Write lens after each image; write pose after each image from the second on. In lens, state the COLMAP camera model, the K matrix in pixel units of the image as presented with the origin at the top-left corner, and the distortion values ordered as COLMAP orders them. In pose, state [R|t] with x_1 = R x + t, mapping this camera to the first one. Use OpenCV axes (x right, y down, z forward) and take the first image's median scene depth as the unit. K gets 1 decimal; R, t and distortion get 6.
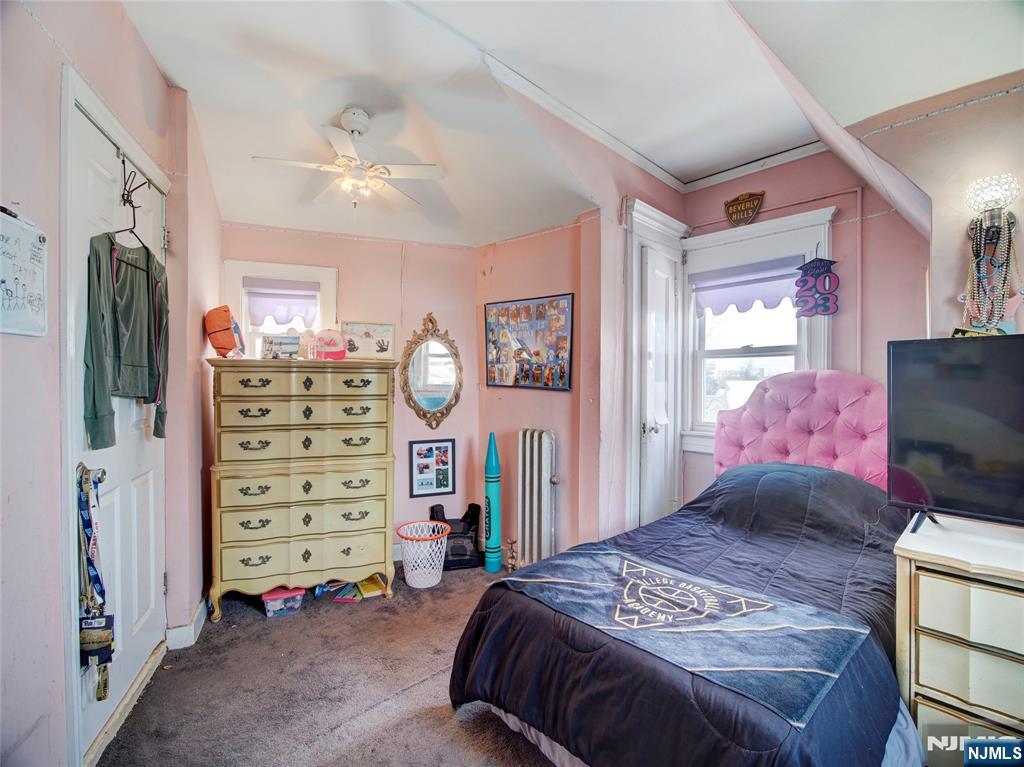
lens RADIAL K [[475.2, 0, 515.6], [0, 475.2, 375.5], [0, 0, 1]] dist [-0.013751, -0.000272]
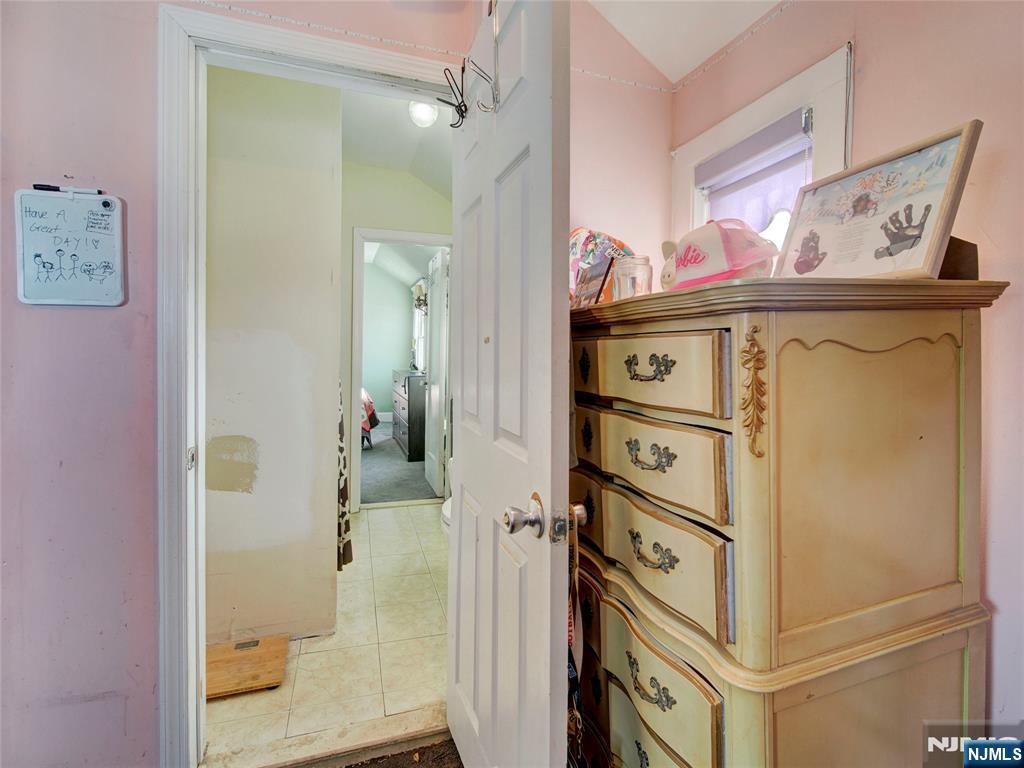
lens RADIAL K [[475.2, 0, 515.6], [0, 475.2, 376.0], [0, 0, 1]] dist [-0.013751, -0.000272]
pose [[-0.011758, 0.037152, -0.999240, -0.020320], [-0.005905, 0.999290, 0.037223, 0.010687], [0.999913, 0.006338, -0.011530, 0.911147]]
